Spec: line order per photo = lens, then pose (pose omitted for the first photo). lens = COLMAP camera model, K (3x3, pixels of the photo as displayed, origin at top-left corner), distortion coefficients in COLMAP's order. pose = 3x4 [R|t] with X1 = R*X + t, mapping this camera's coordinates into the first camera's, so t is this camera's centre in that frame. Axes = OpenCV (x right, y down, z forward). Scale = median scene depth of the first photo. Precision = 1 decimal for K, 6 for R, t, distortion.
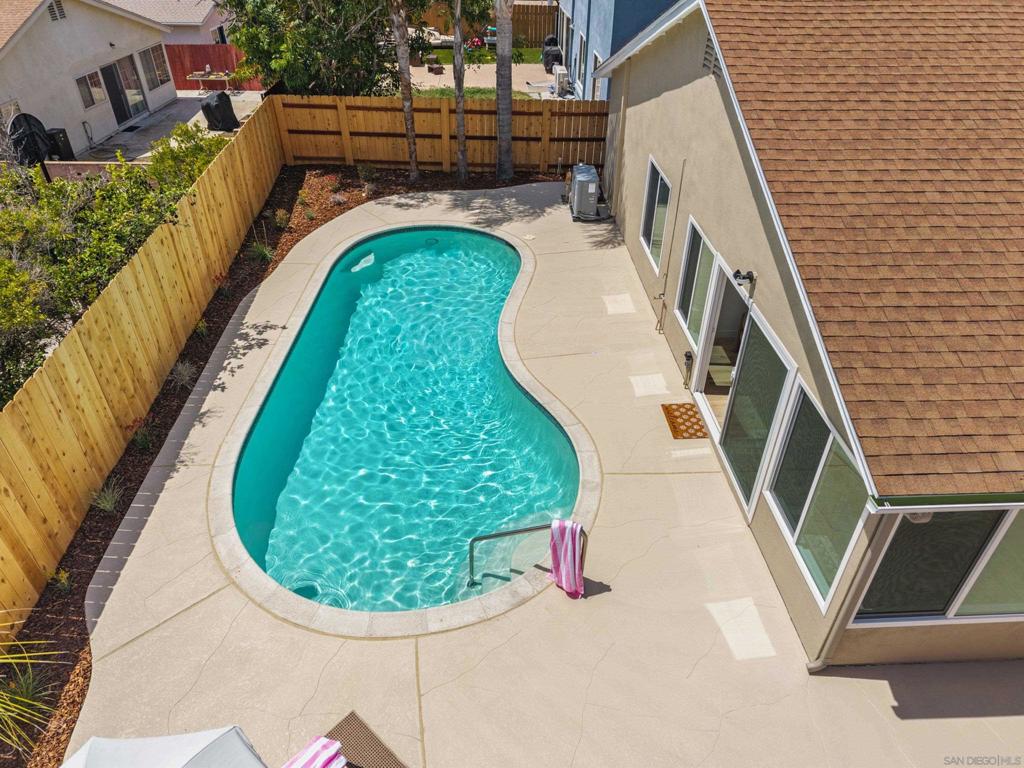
lens RADIAL K [[695.1, 0, 512.0], [0, 695.1, 384.0], [0, 0, 1]] dist [0.002000, 0.004805]
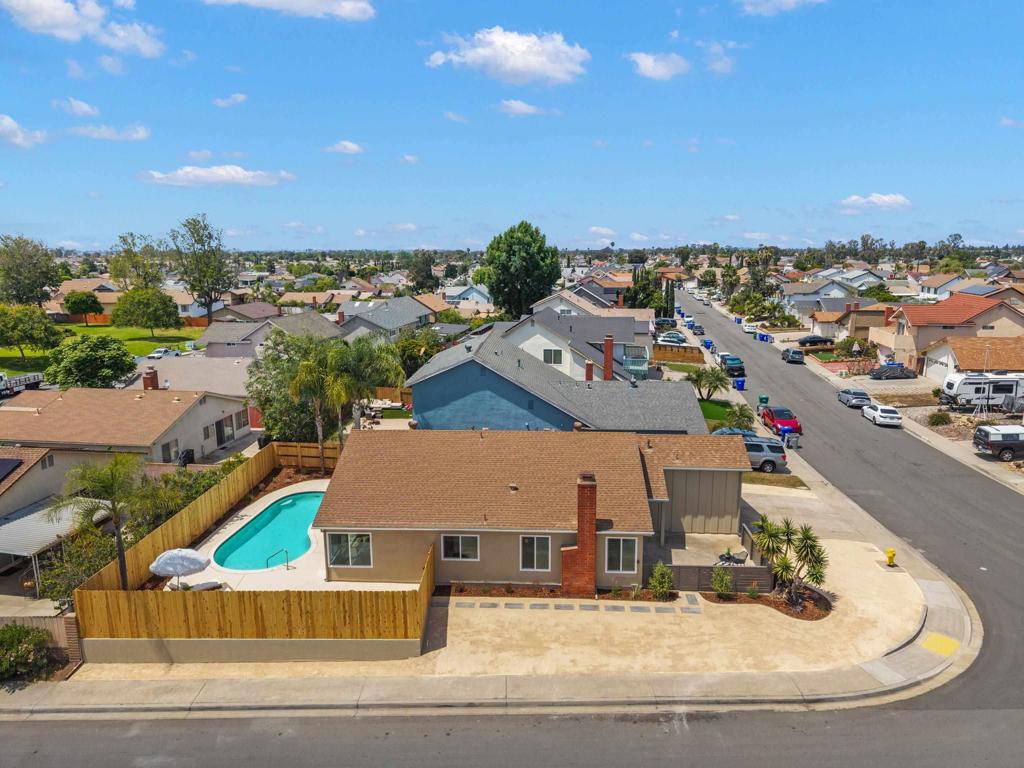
lens RADIAL K [[728.1, 0, 512.0], [0, 728.1, 384.0], [0, 0, 1]] dist [0.052603, 0.001175]
pose [[0.992085, 0.015069, -0.124657, 0.977976], [-0.064389, 0.913358, -0.402034, 0.479912], [0.107798, 0.406879, 0.907099, -1.643701]]
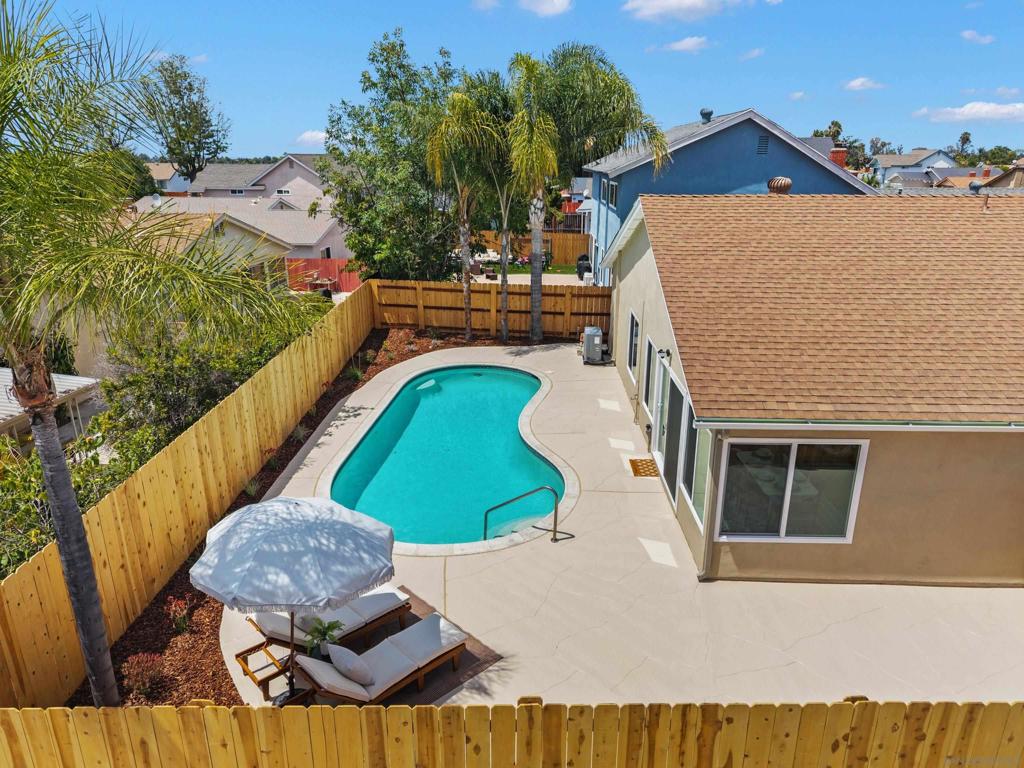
lens RADIAL K [[695.2, 0, 512.0], [0, 695.2, 384.0], [0, 0, 1]] dist [0.033037, -0.002898]
pose [[0.996689, 0.022151, -0.078229, 0.057404], [-0.044869, 0.952242, -0.302030, 0.215611], [0.067802, 0.304540, 0.950083, -0.273189]]
